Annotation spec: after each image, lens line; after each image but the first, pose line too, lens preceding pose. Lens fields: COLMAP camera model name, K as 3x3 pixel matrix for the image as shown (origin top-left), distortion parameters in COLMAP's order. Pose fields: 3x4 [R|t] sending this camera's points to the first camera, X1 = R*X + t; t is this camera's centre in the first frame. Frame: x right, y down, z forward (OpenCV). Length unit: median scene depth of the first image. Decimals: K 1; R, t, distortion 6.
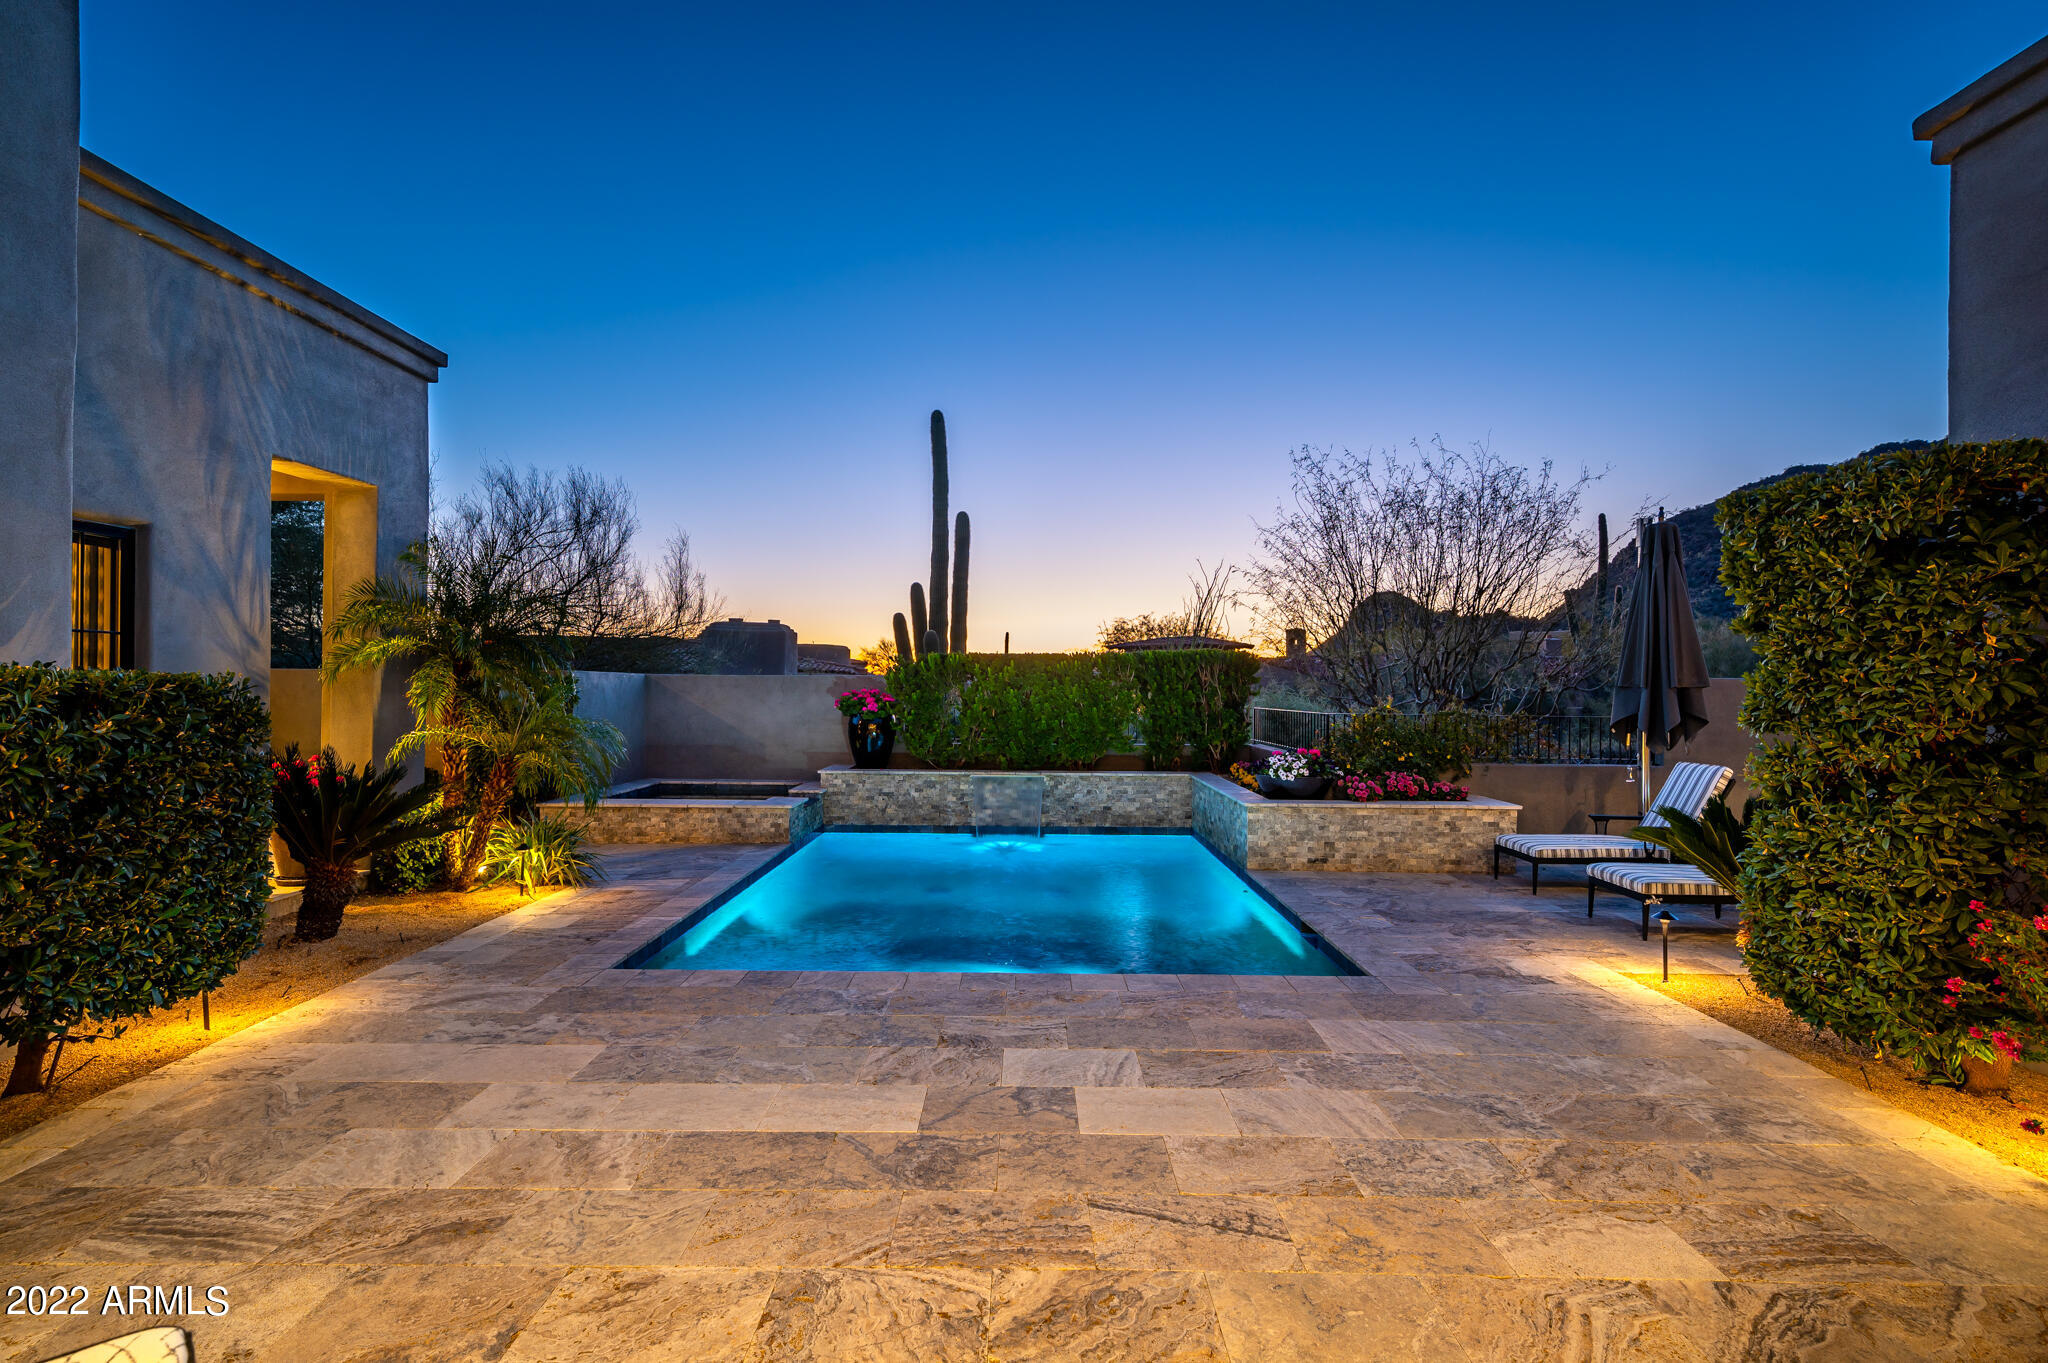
lens RADIAL K [[935.6, 0, 1022.0], [0, 935.6, 682.0], [0, 0, 1]] dist [0.001284, 0.000565]
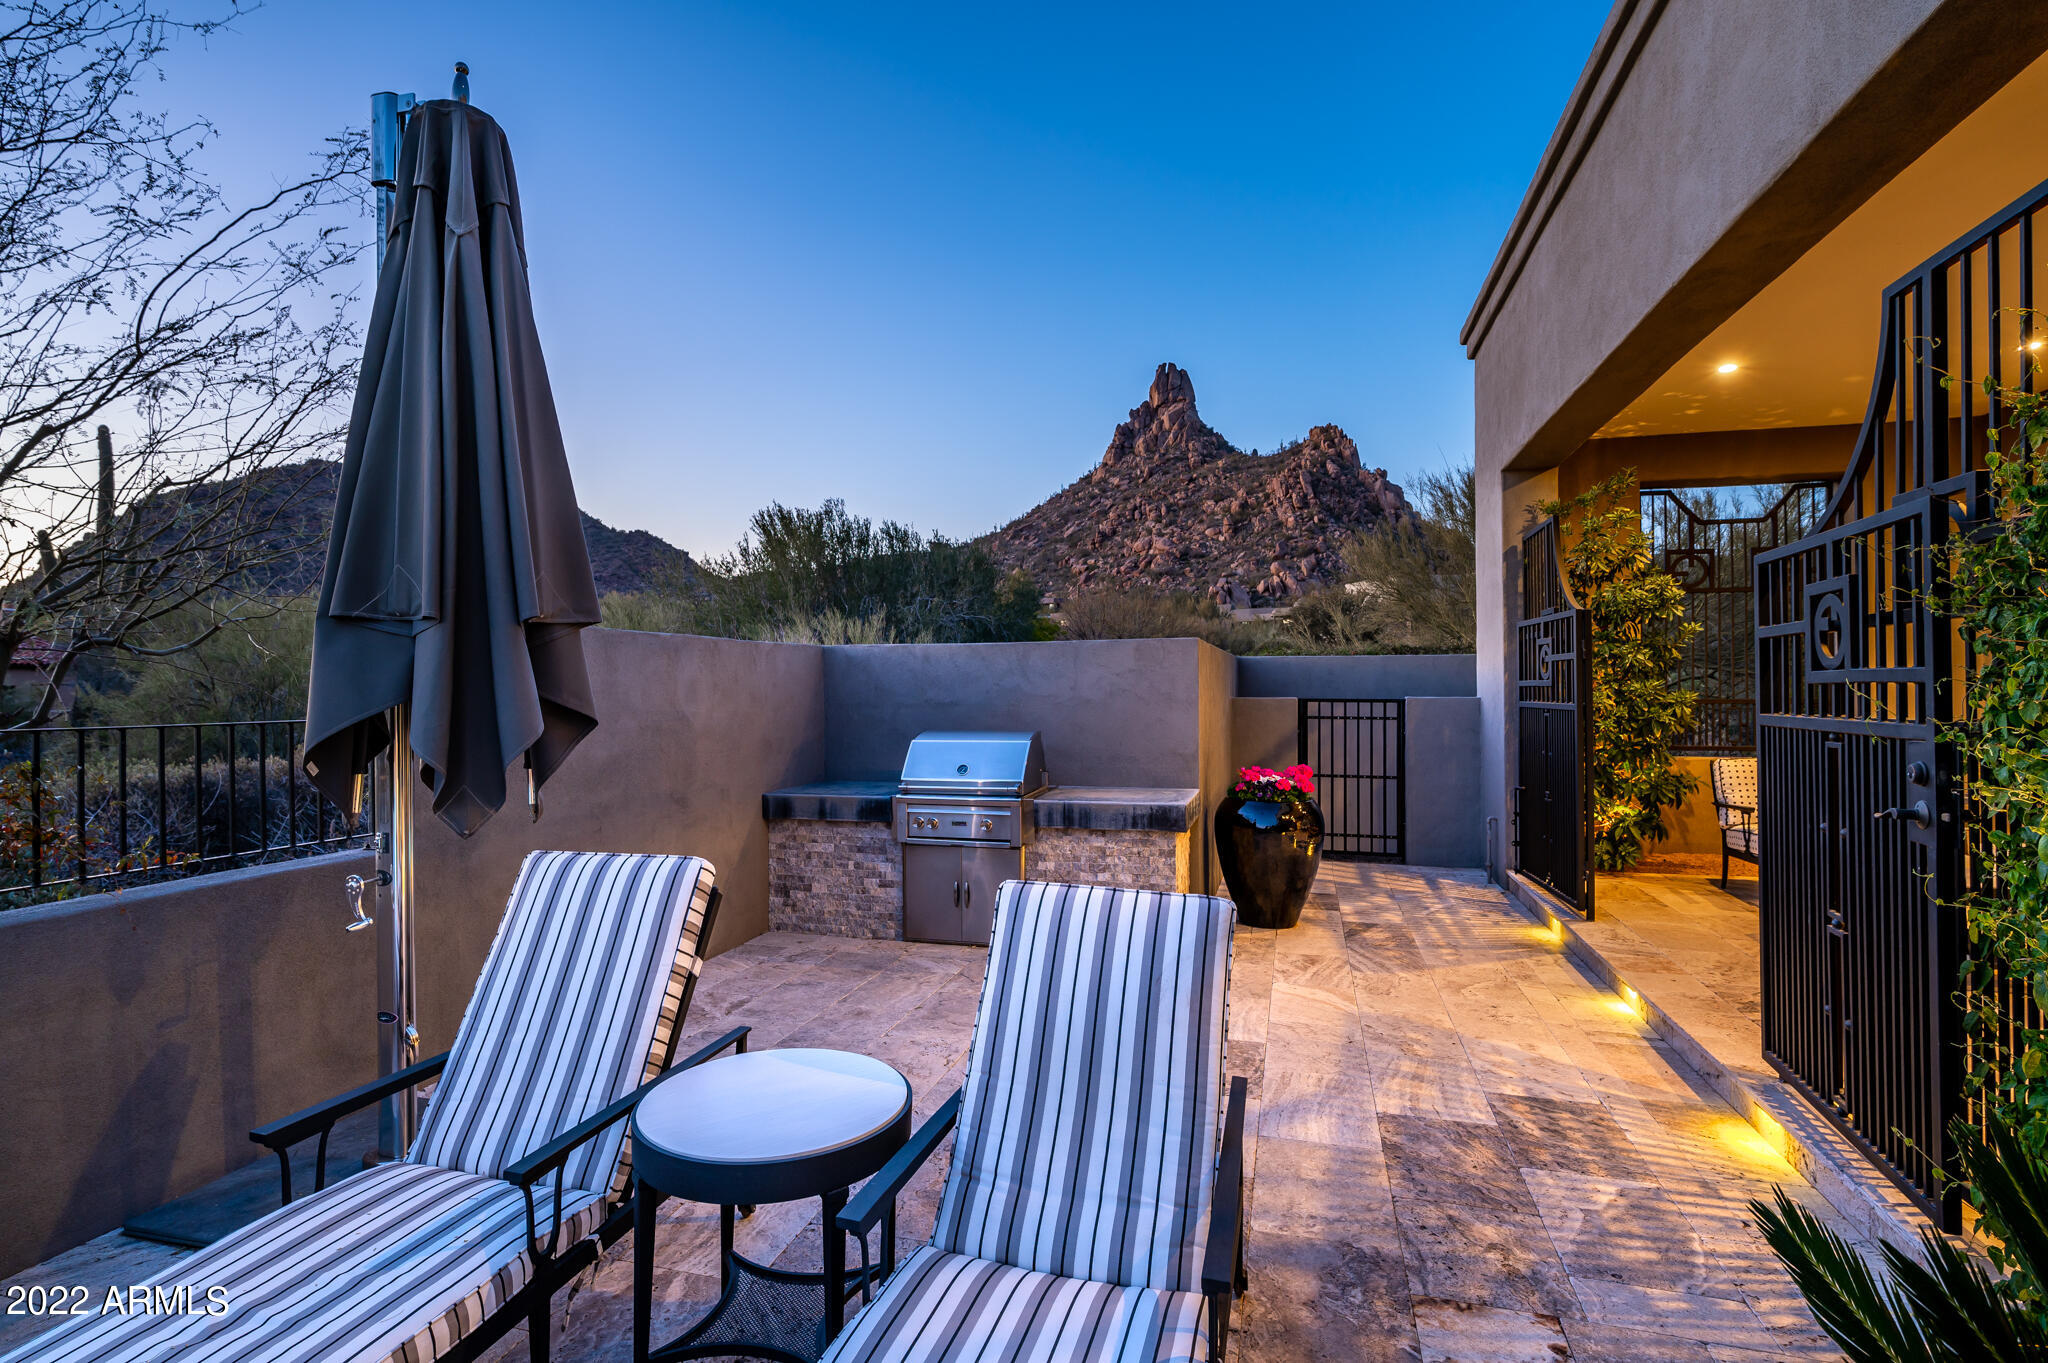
lens RADIAL K [[999.1, 0, 1021.7], [0, 999.1, 682.1], [0, 0, 1]] dist [0.001683, -0.000178]
pose [[0.261512, -0.003850, 0.965193, 0.356279], [0.000667, 0.999993, 0.003808, 0.021918], [-0.965200, -0.000352, 0.261512, 0.645802]]
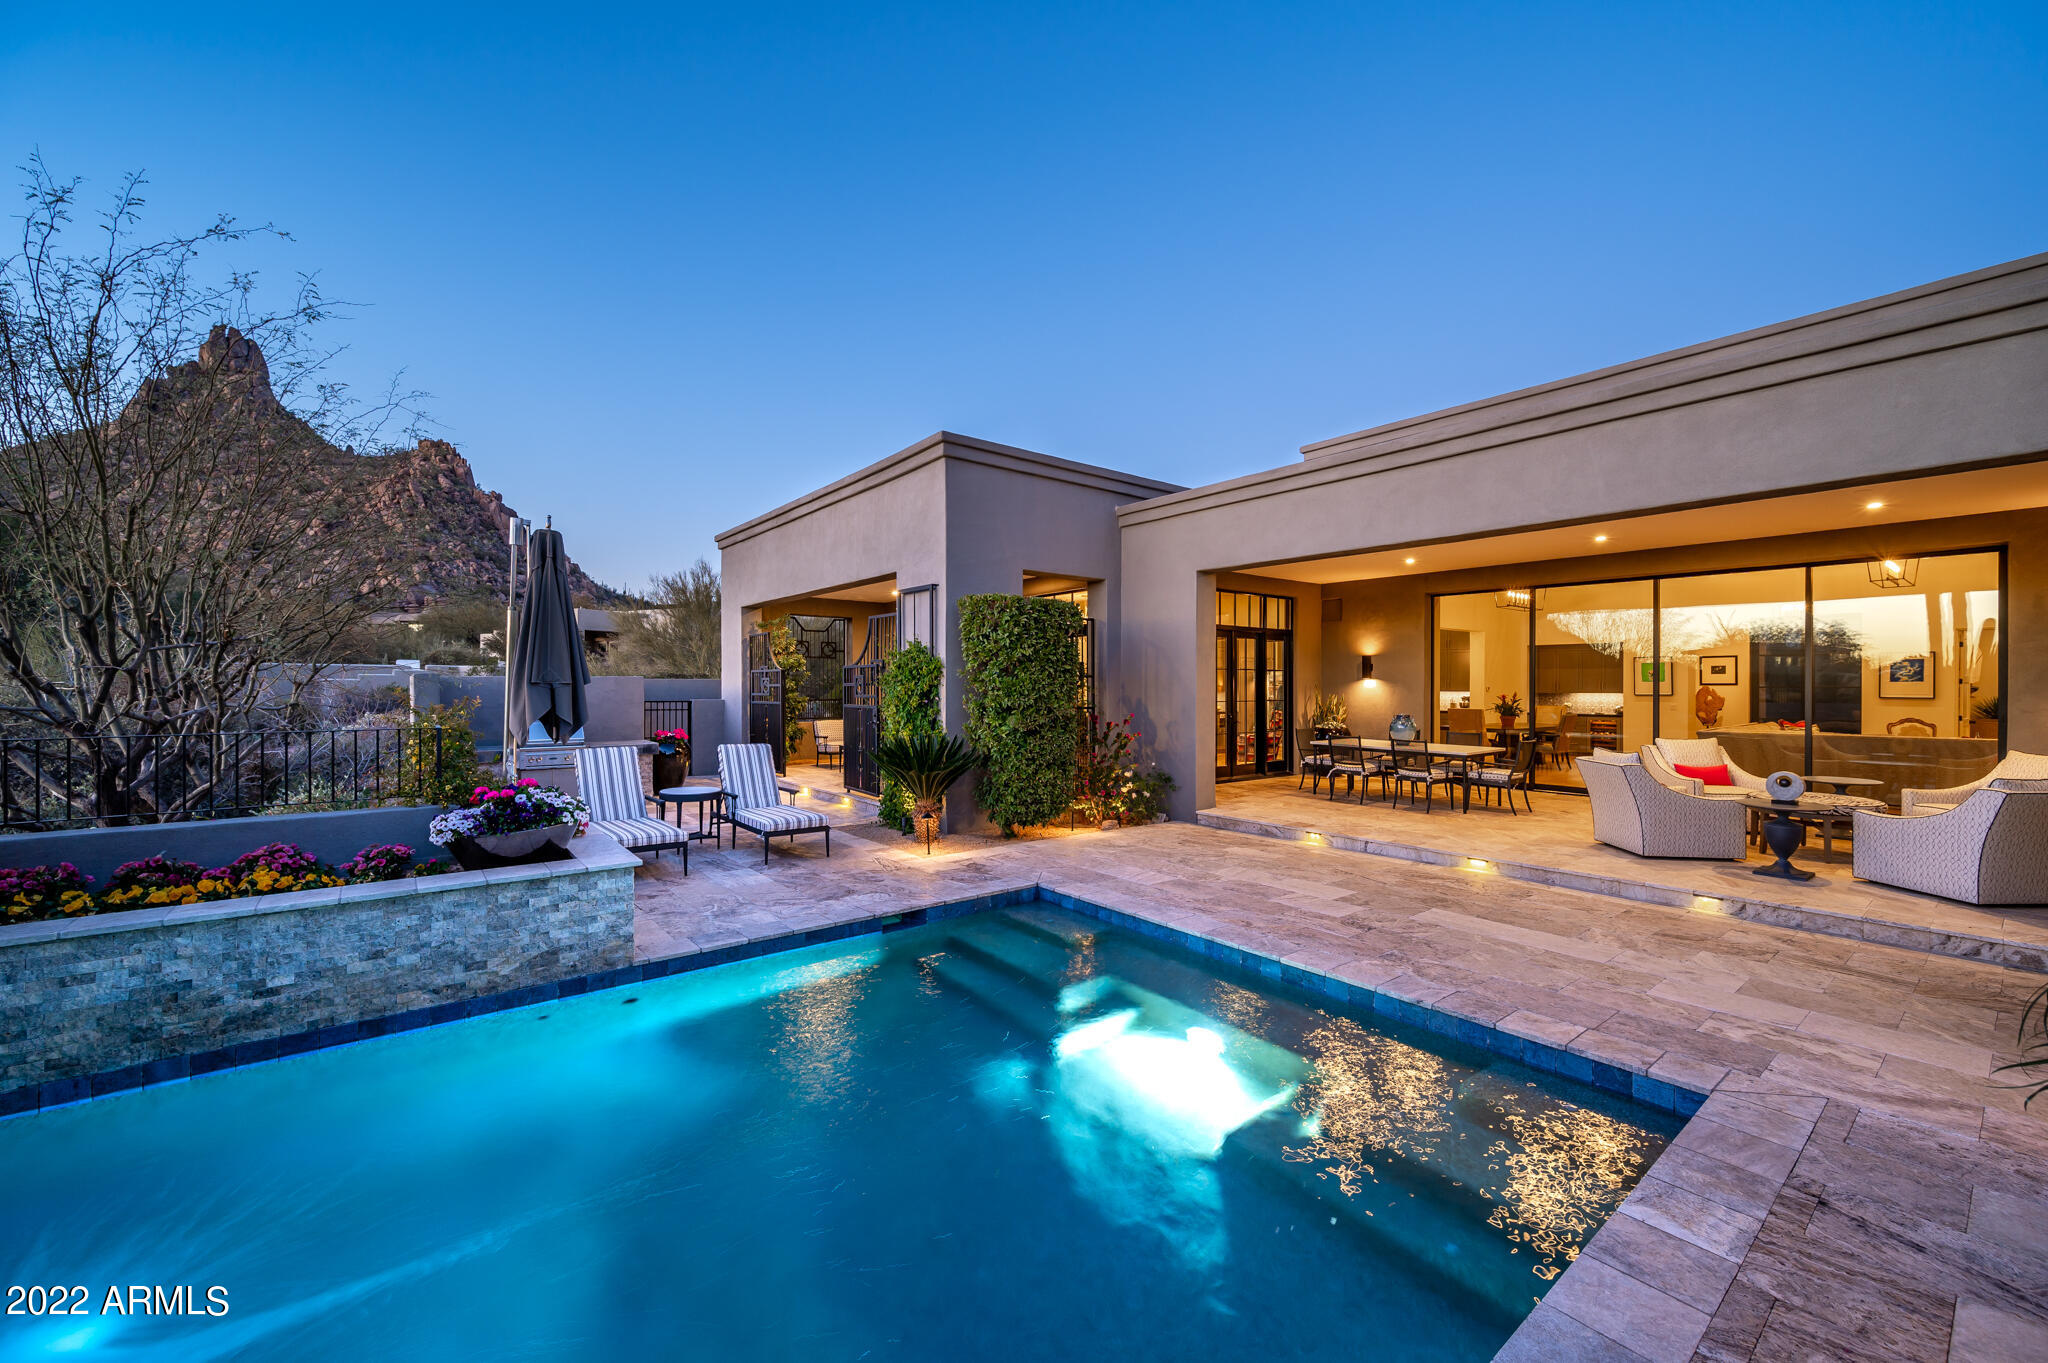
lens RADIAL K [[805.3, 0, 1024.1], [0, 805.3, 683.3], [0, 0, 1]] dist [-0.001944, 0.000405]
pose [[-0.620161, -0.005559, 0.784455, -0.340346], [-0.008729, 0.999962, 0.000185, 0.000275], [-0.784426, -0.006733, -0.620186, 1.020921]]
